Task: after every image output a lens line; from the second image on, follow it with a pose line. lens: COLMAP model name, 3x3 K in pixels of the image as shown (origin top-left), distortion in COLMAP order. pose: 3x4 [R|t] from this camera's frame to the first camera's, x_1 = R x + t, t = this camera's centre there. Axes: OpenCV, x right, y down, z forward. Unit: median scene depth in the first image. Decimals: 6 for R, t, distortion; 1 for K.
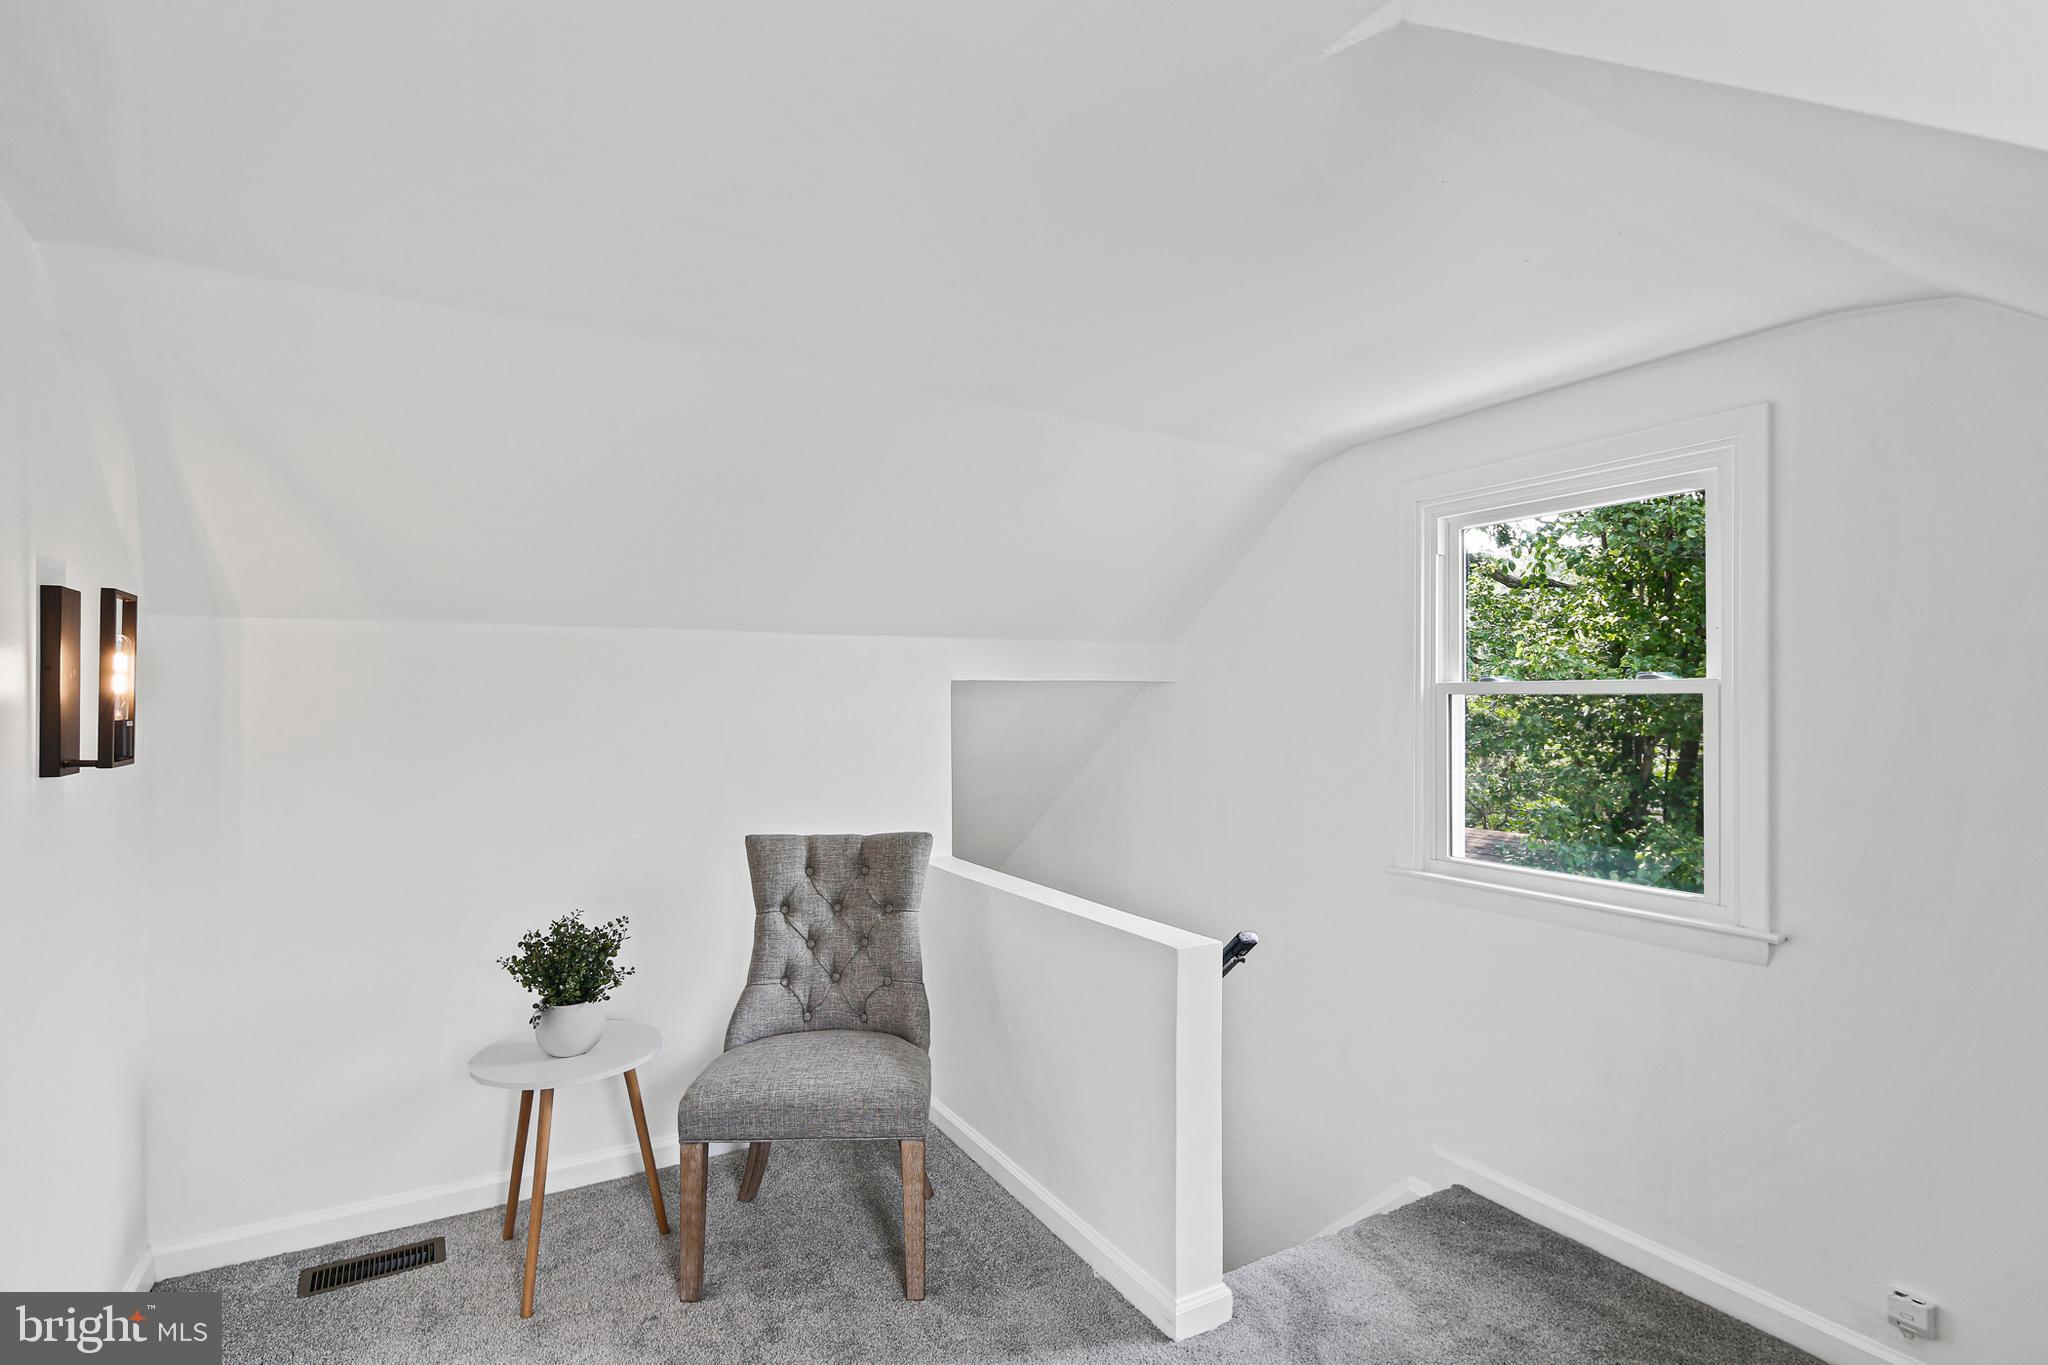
lens RADIAL K [[1000.0, 0, 1023.0], [0, 1000.0, 694.0], [0, 0, 1]] dist [0.003466, 0.000657]
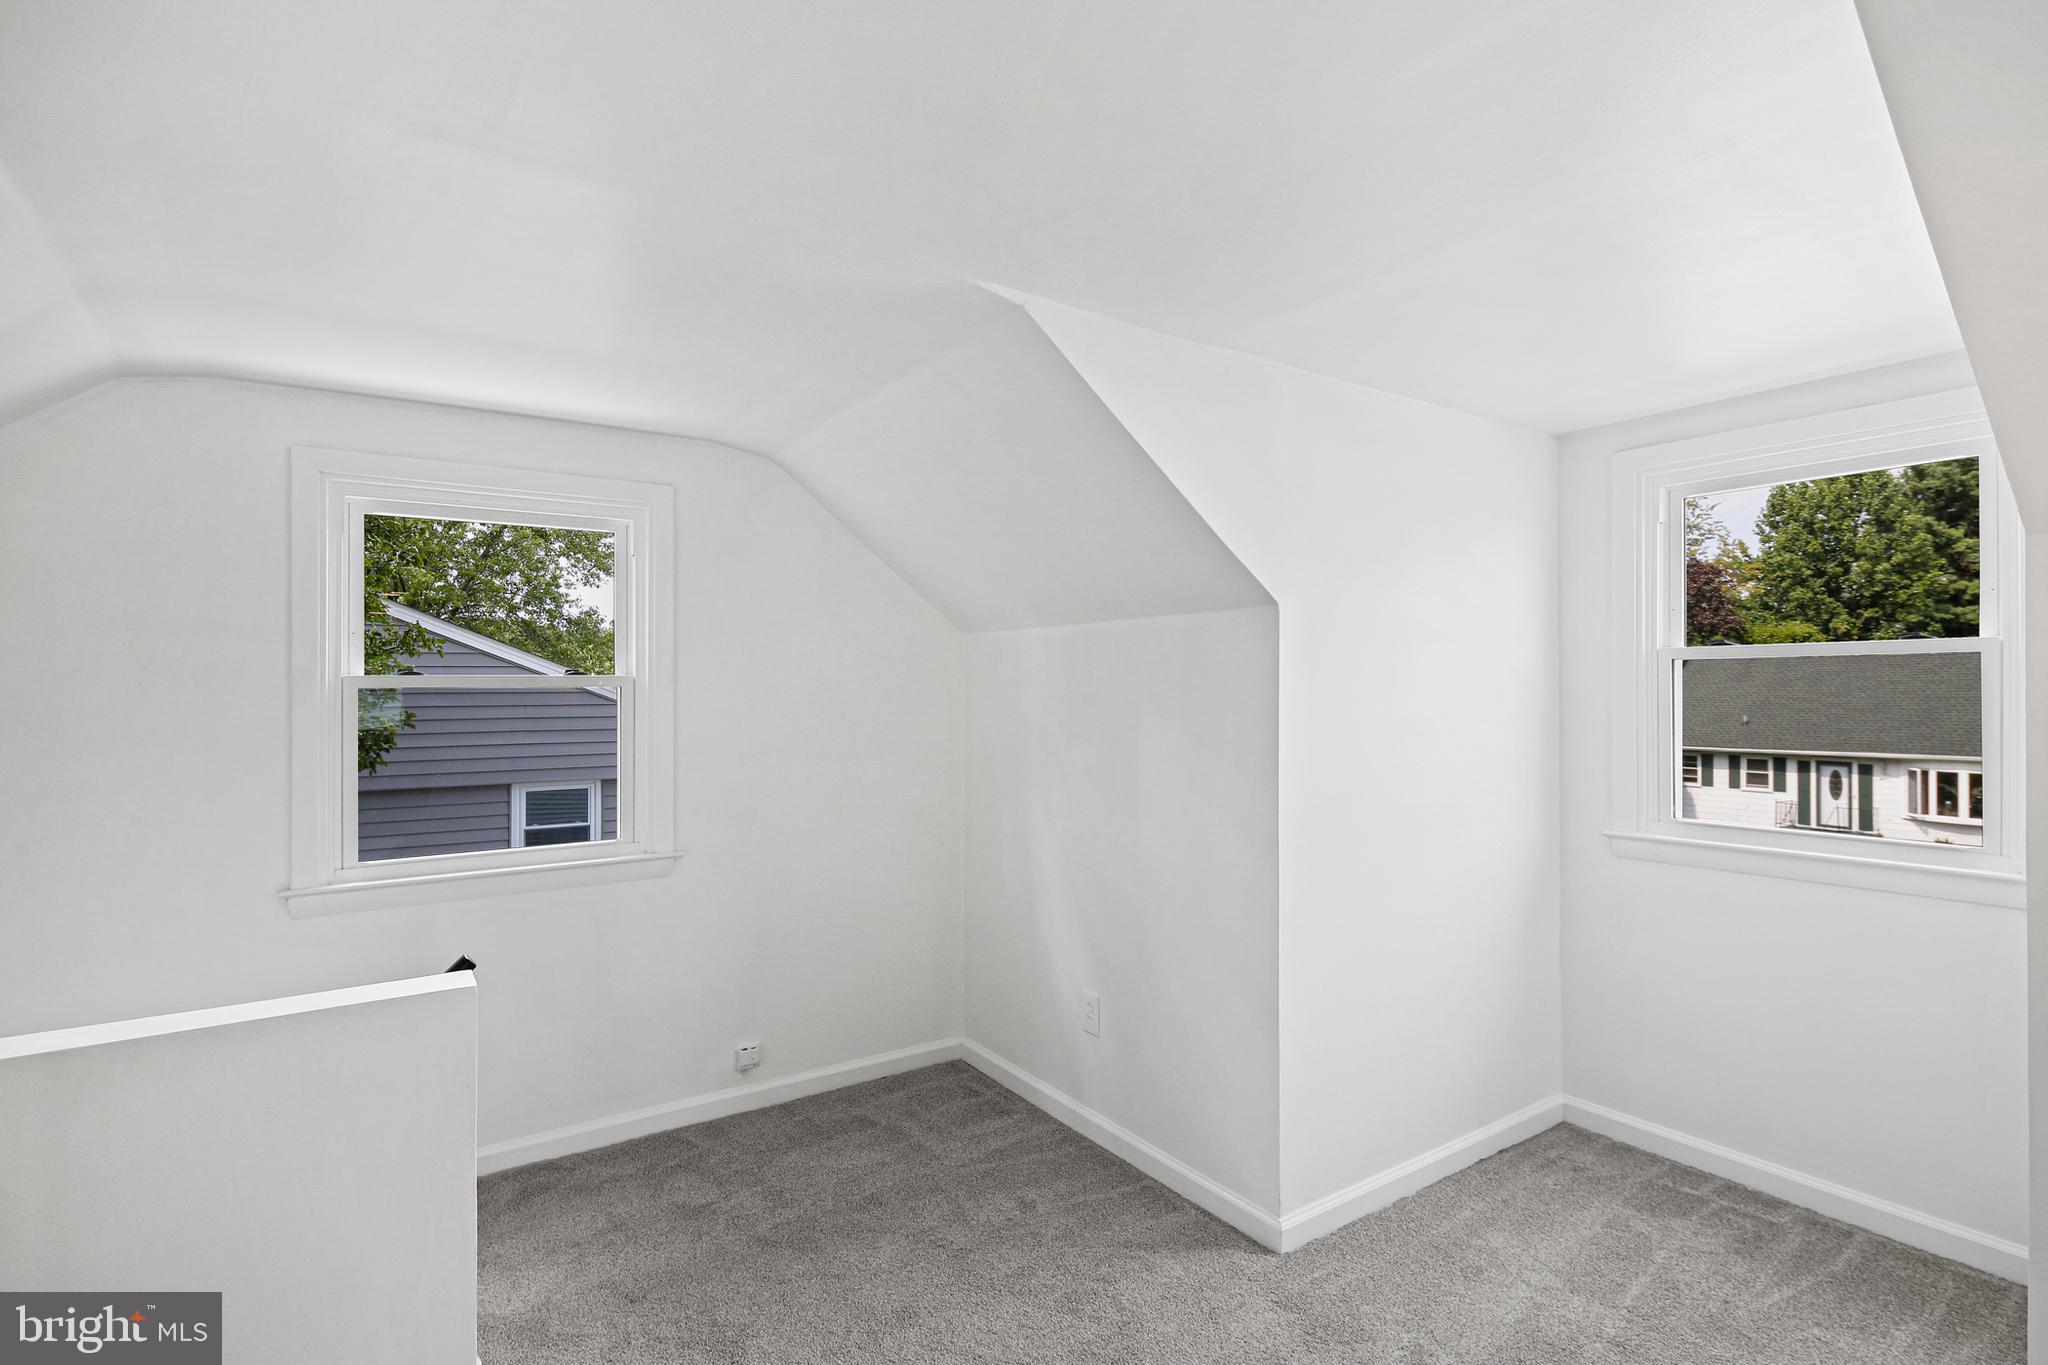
lens RADIAL K [[1000.0, 0, 1021.2], [0, 1000.0, 688.0], [0, 0, 1]] dist [0.003466, 0.000657]
pose [[-0.062945, 0.006096, 0.997998, -0.698180], [0.003258, 0.999977, -0.005903, 0.009917], [-0.998012, 0.002880, -0.062963, 0.557558]]
